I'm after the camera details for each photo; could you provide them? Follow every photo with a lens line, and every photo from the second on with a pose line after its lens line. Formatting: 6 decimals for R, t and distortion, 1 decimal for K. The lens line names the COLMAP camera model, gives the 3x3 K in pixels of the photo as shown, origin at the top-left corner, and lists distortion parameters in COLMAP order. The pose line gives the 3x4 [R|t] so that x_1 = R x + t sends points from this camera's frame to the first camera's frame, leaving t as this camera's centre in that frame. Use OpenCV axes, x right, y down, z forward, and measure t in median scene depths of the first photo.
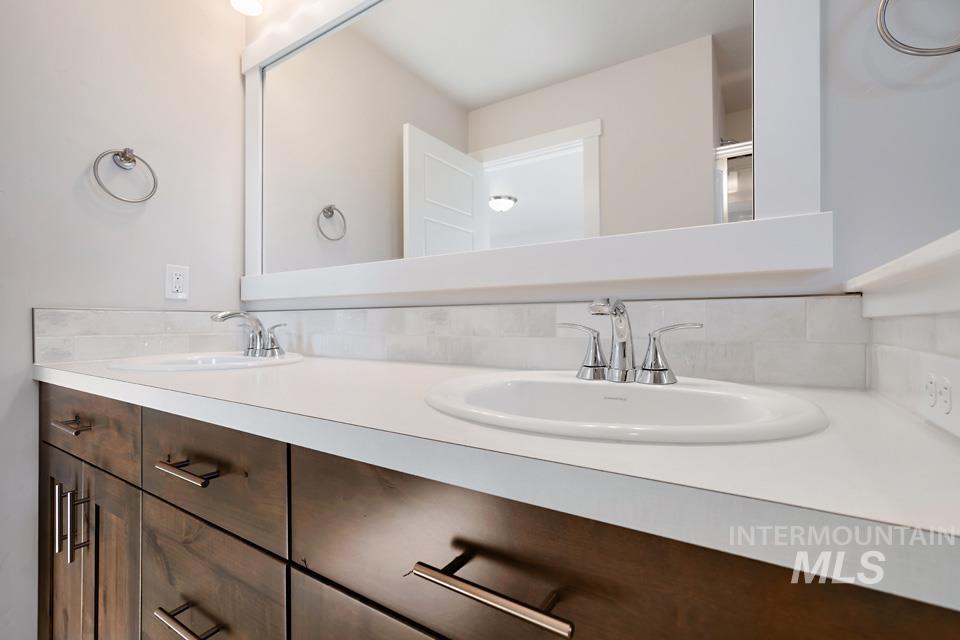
lens RADIAL K [[430.7, 0, 482.8], [0, 430.7, 319.6], [0, 0, 1]] dist [-0.012851, 0.007168]
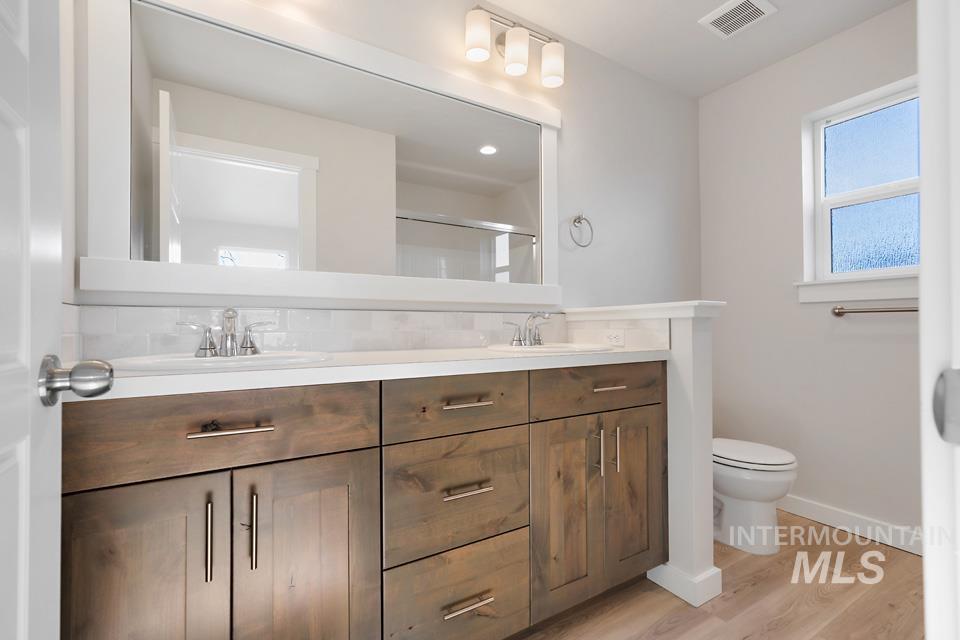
lens RADIAL K [[430.7, 0, 484.4], [0, 430.7, 323.3], [0, 0, 1]] dist [-0.012851, 0.007168]
pose [[0.433009, 0.007886, 0.901355, -1.392754], [-0.004637, 0.999968, -0.006521, 0.021719], [-0.901377, -0.001356, 0.433032, 0.105728]]
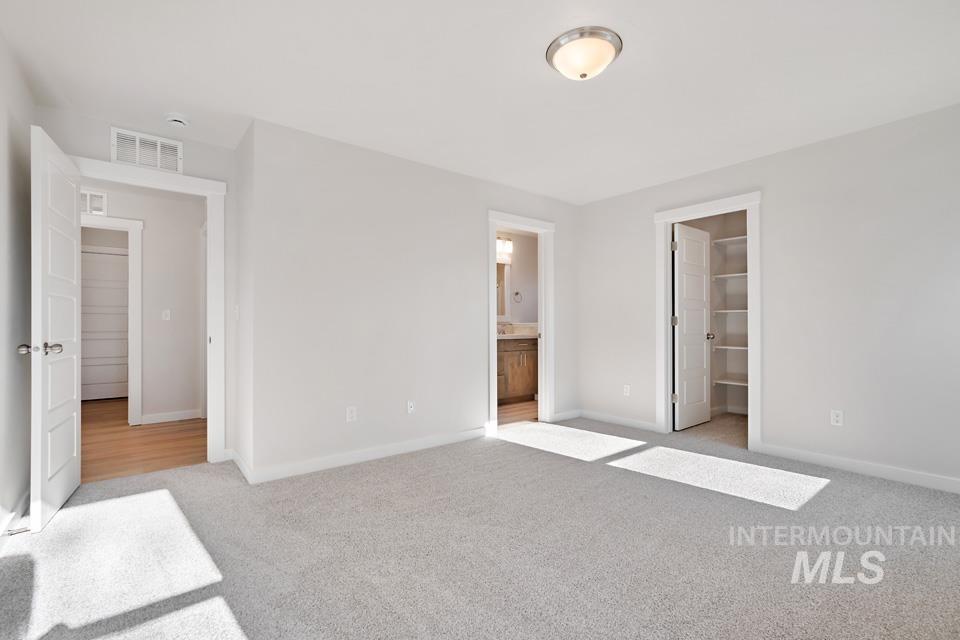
lens RADIAL K [[430.7, 0, 483.1], [0, 430.7, 323.2], [0, 0, 1]] dist [-0.012851, 0.007168]
pose [[0.328348, 0.009295, 0.944511, -5.419079], [-0.007192, 0.999947, -0.007340, -0.010003], [-0.944530, -0.004383, 0.328397, -1.002099]]
